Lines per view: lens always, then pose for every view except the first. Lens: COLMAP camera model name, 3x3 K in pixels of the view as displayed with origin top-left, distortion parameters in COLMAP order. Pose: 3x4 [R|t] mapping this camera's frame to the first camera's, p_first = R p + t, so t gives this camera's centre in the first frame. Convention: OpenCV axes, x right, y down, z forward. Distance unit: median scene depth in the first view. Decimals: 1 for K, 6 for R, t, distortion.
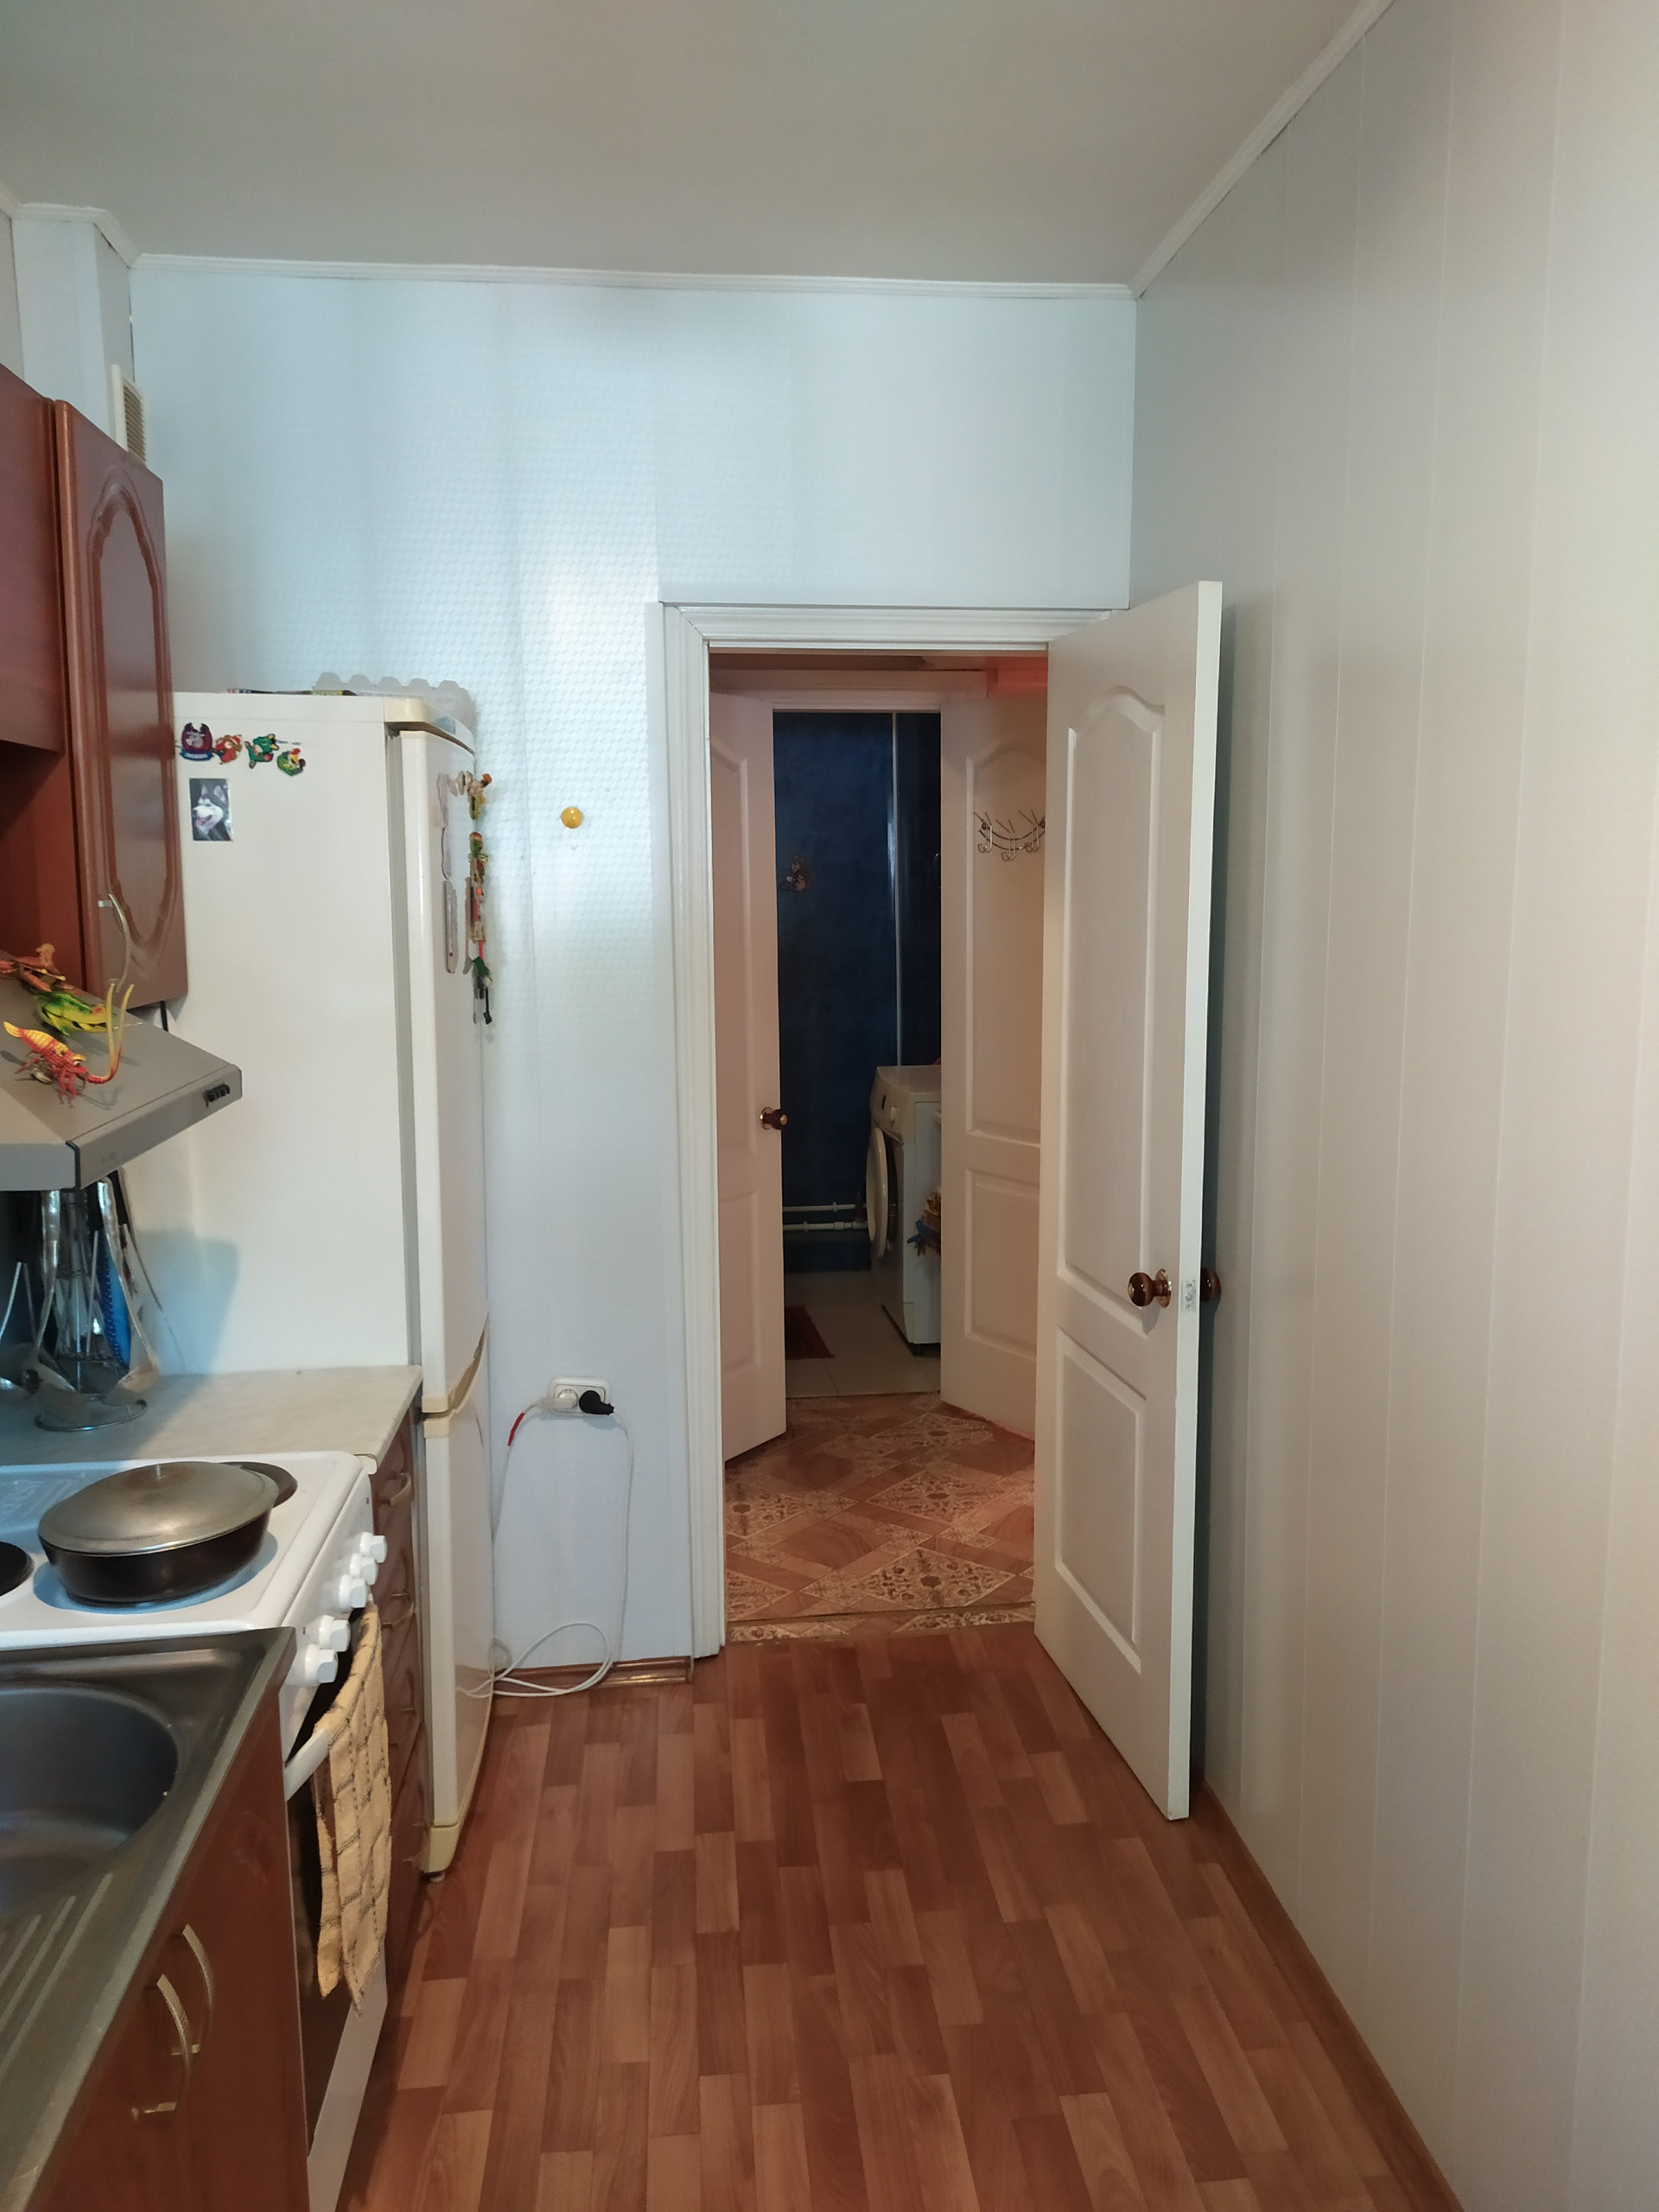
lens RADIAL K [[1675.5, 0, 837.7], [0, 1675.5, 1100.7], [0, 0, 1]] dist [0.061818, -0.077639]
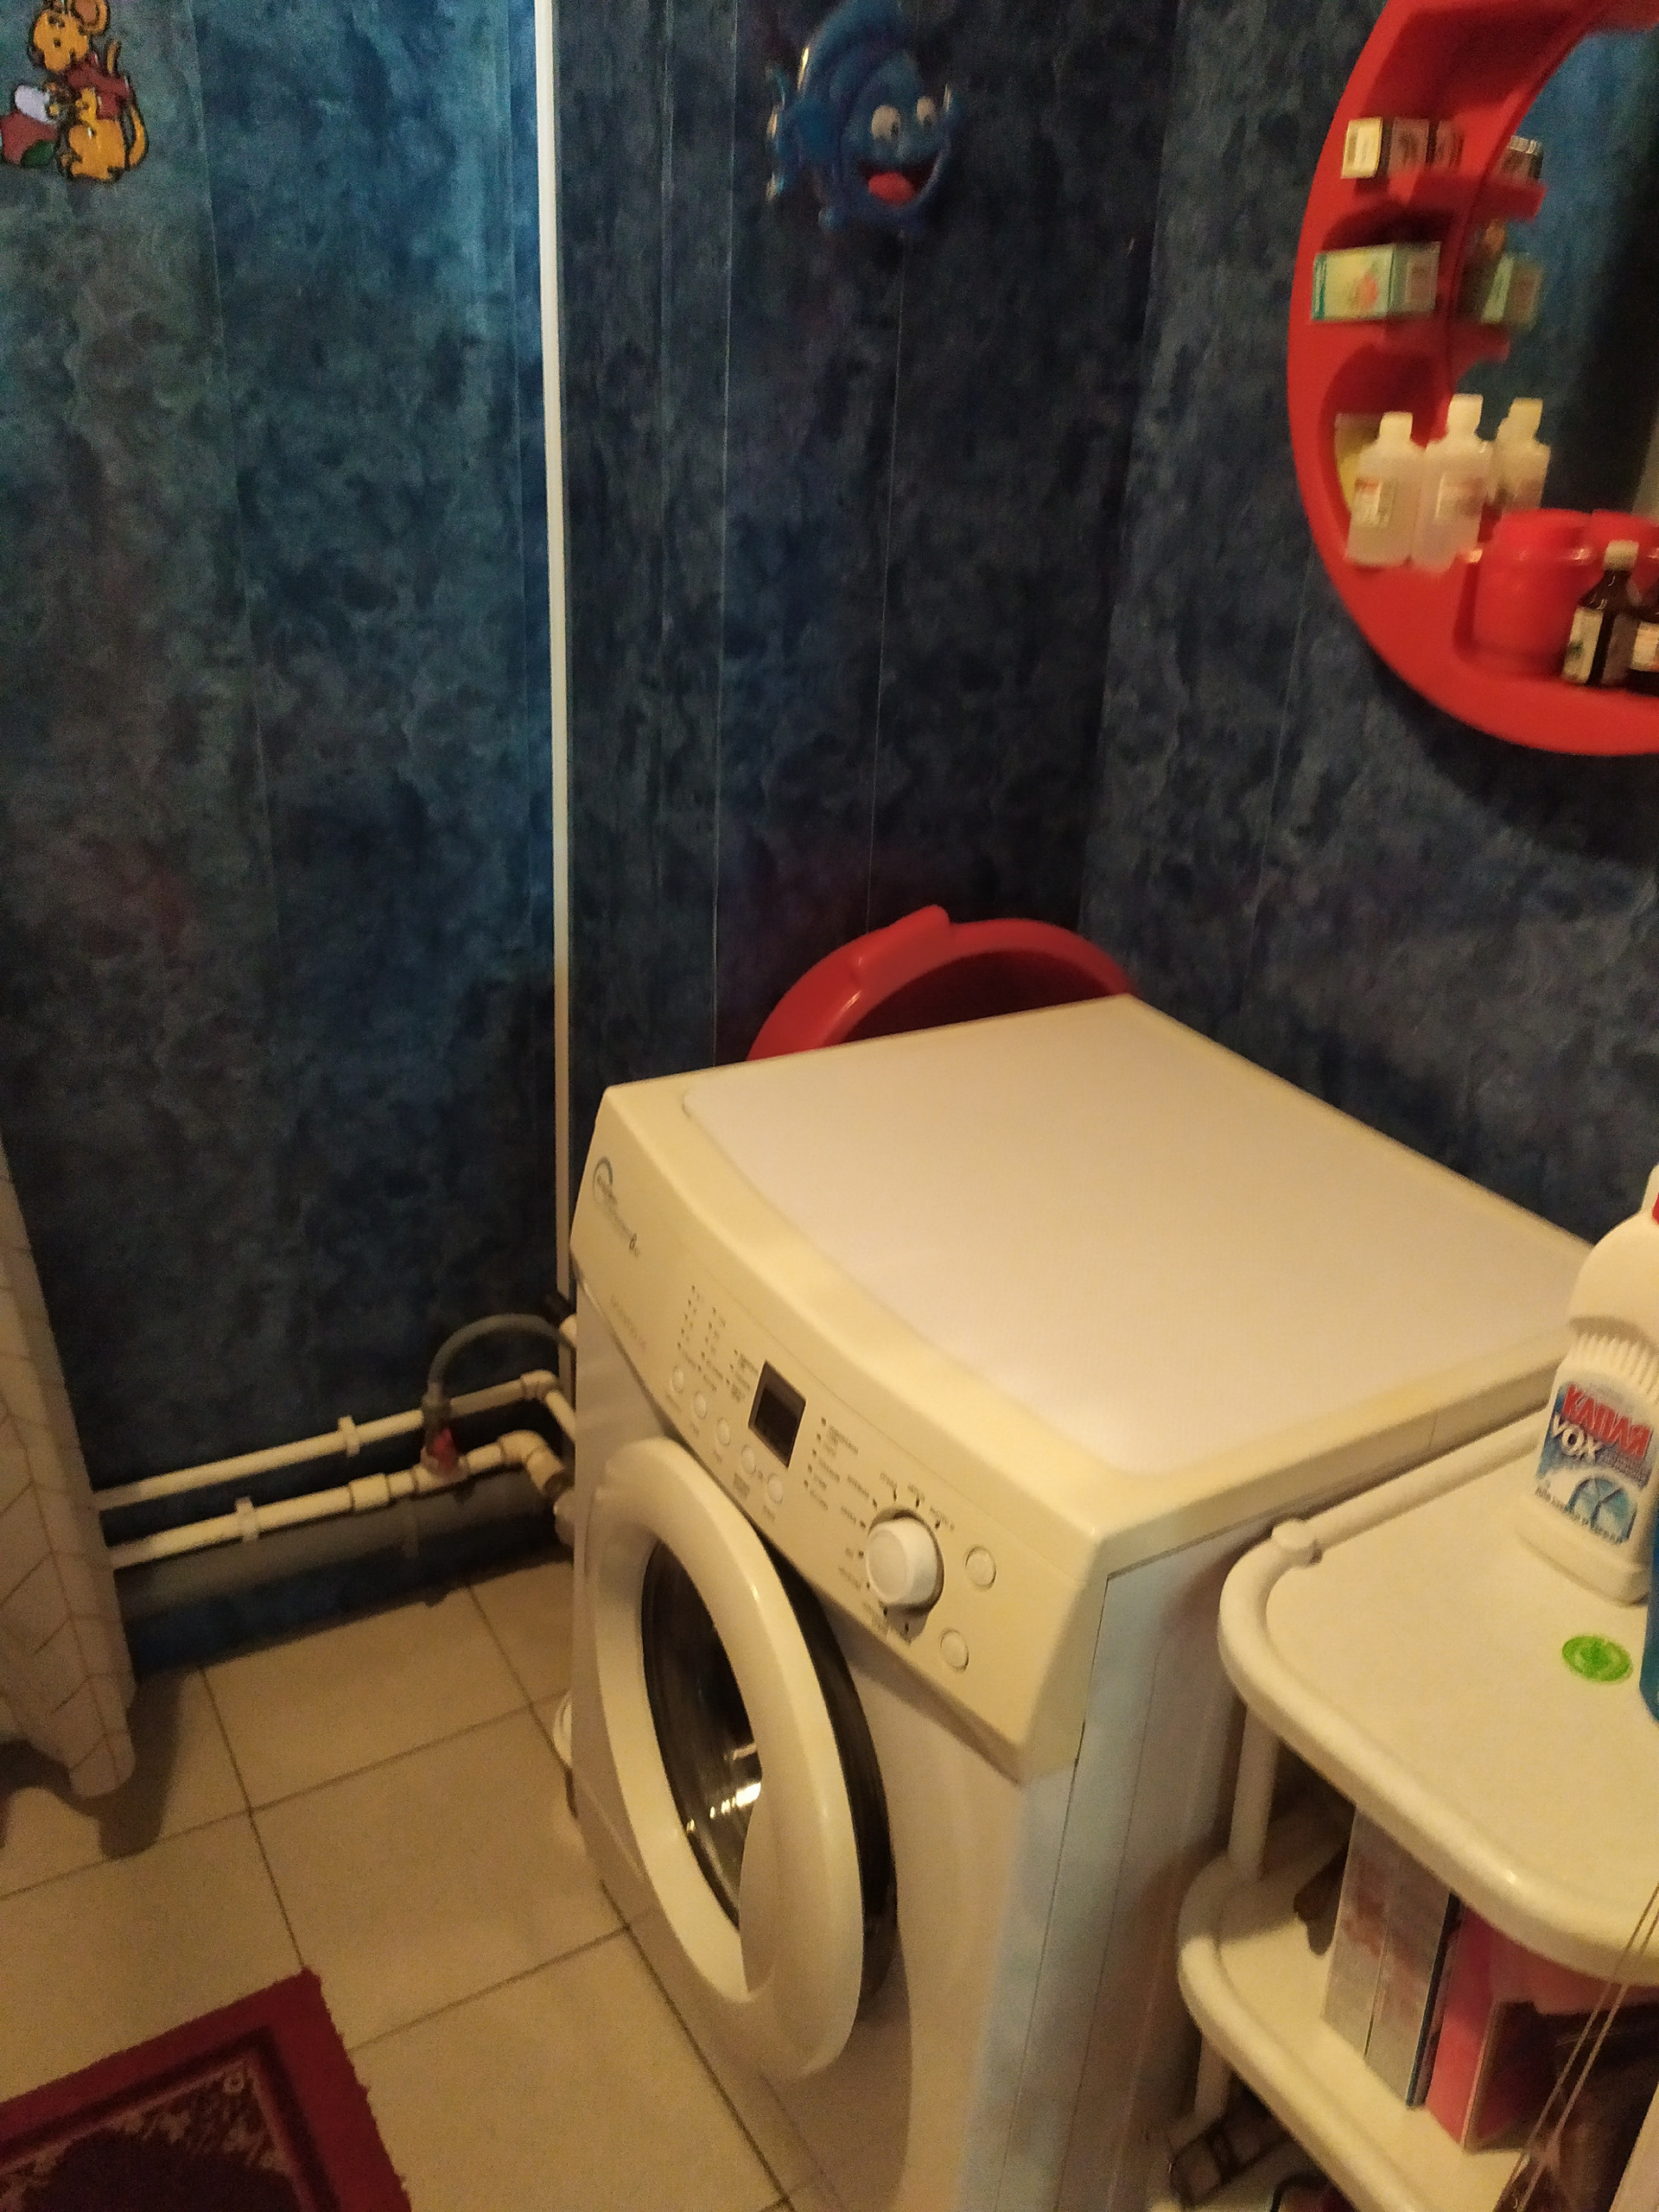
lens RADIAL K [[1673.6, 0, 831.7], [0, 1673.6, 1113.2], [0, 0, 1]] dist [0.035450, -0.037530]
pose [[0.913968, -0.105685, 0.391781, -0.033544], [-0.018540, 0.953604, 0.300493, -0.078454], [-0.405362, -0.281905, 0.869604, 0.746469]]
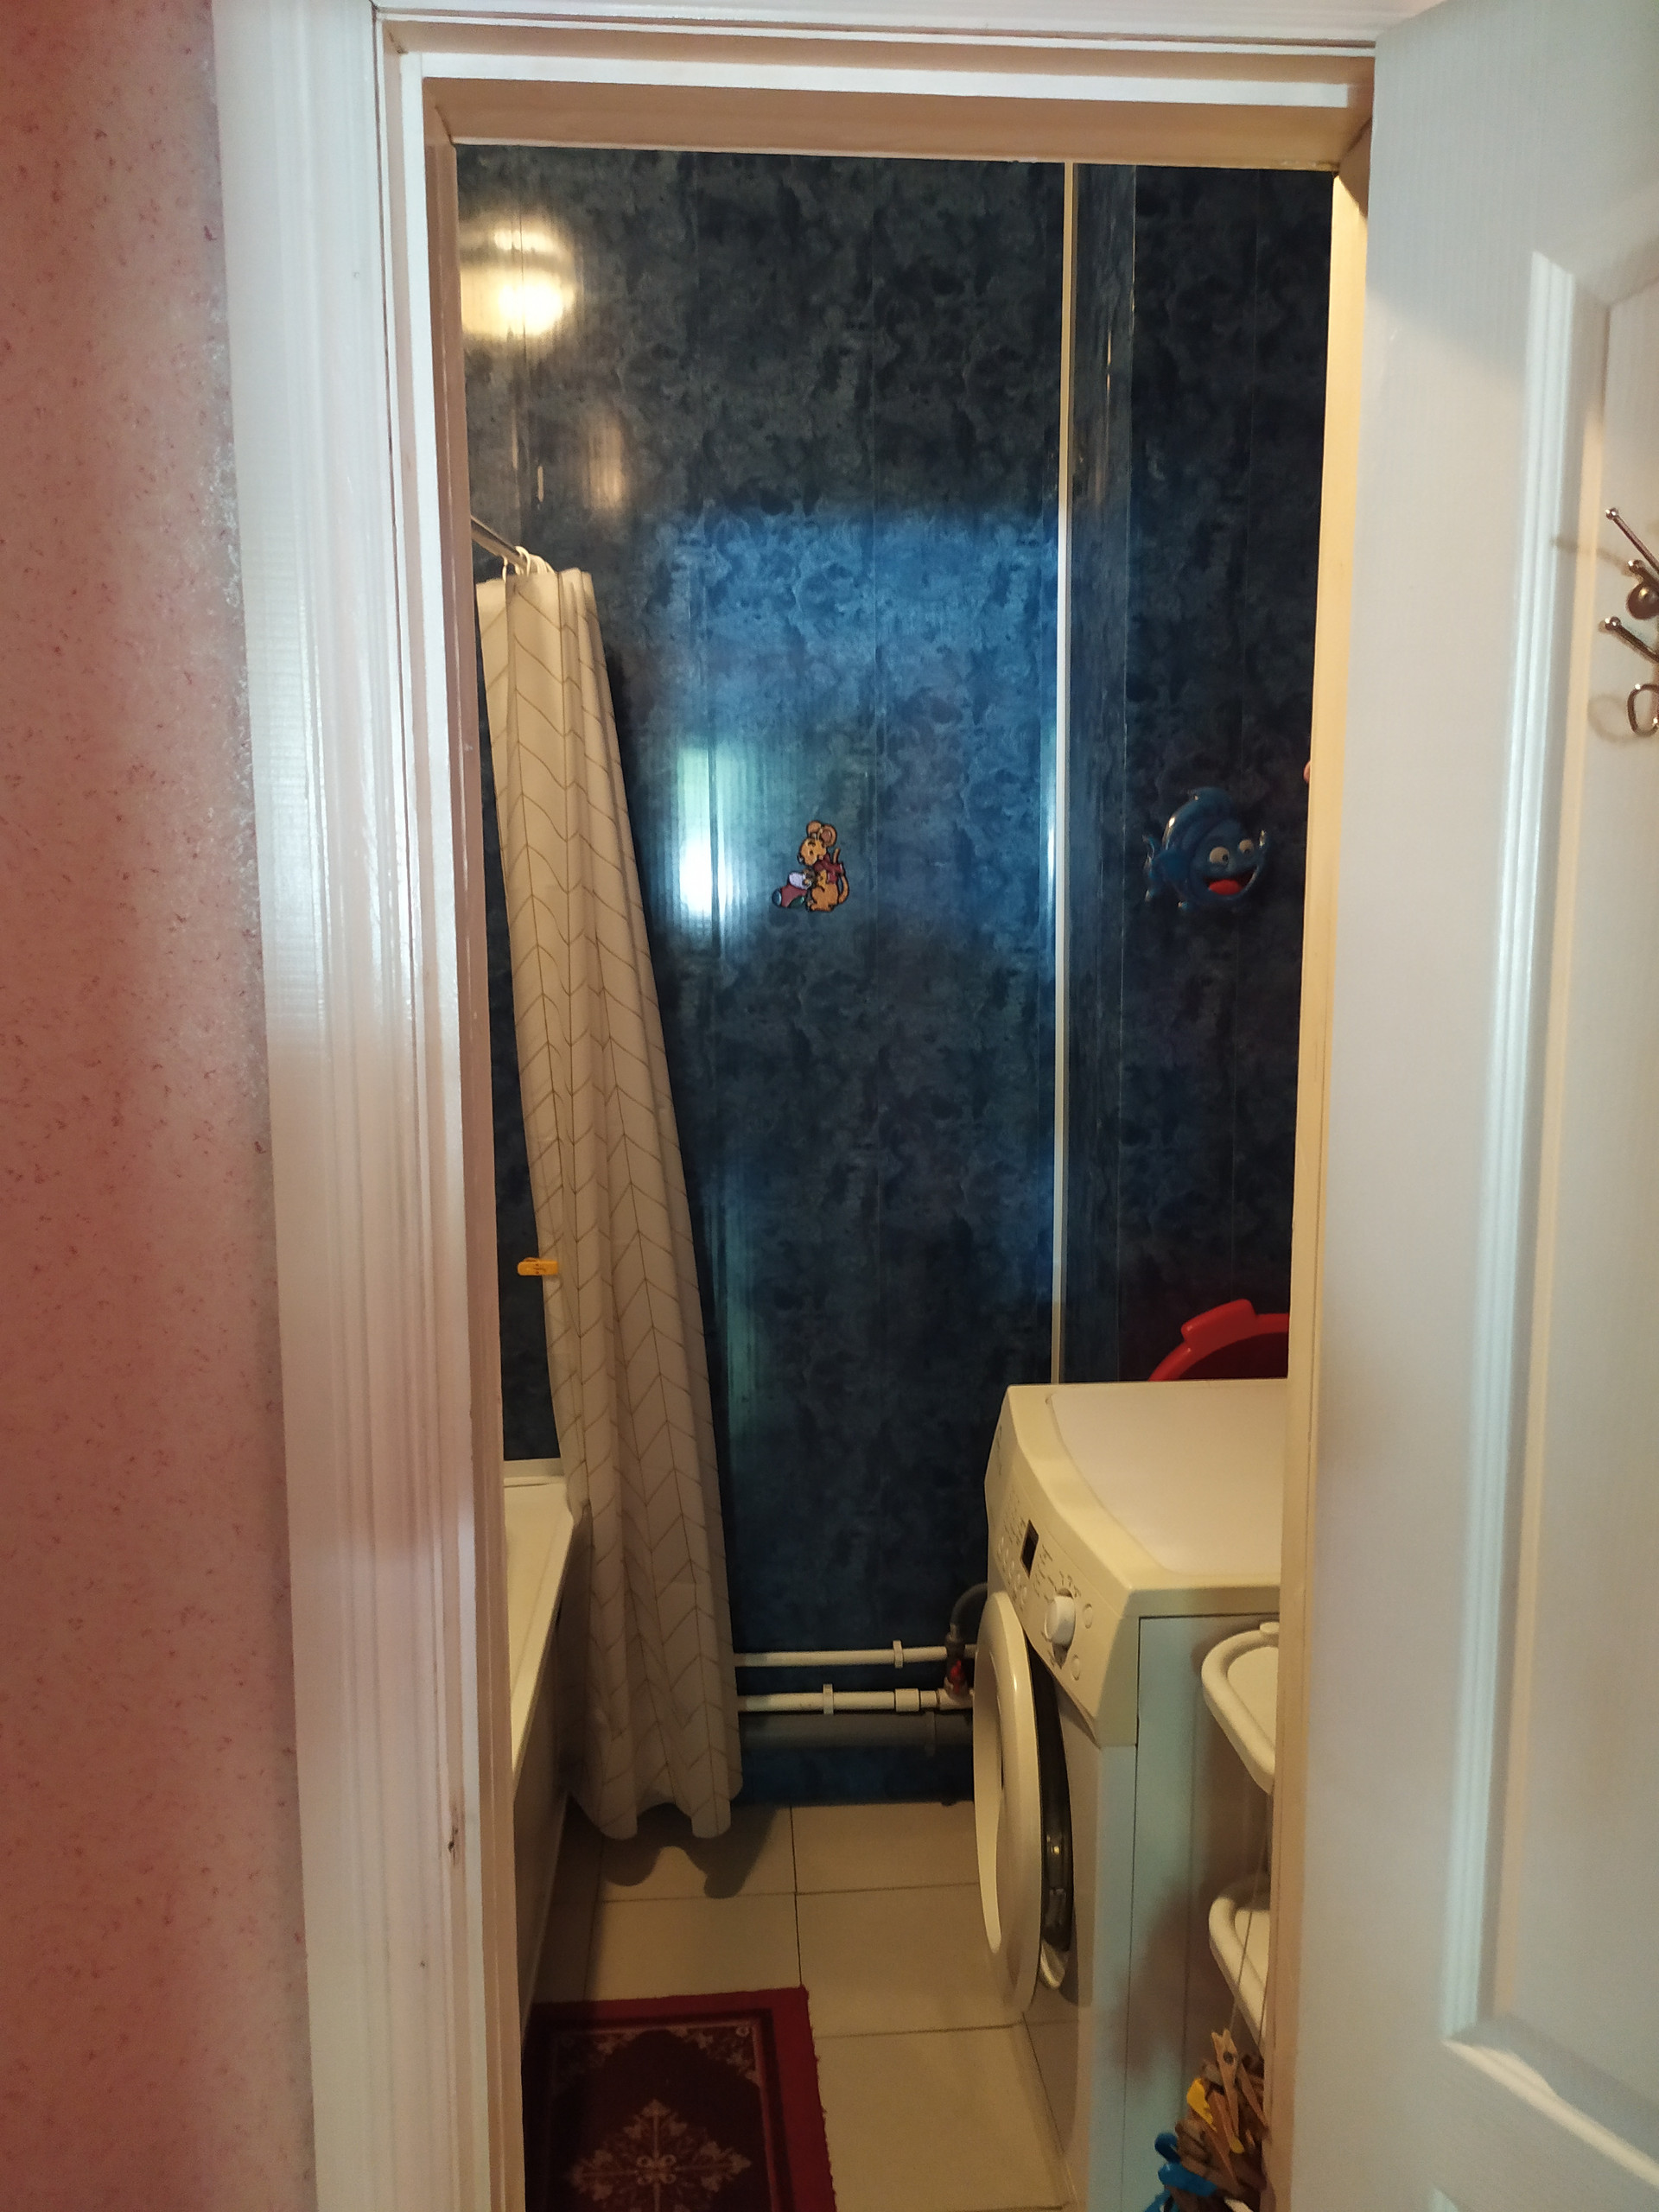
lens RADIAL K [[1675.5, 0, 837.7], [0, 1675.5, 1100.7], [0, 0, 1]] dist [0.061818, -0.077639]
pose [[0.997739, 0.015423, -0.065408, 0.009122], [-0.015405, 0.999881, 0.000778, -0.077856], [0.065412, 0.000231, 0.997858, 0.584837]]
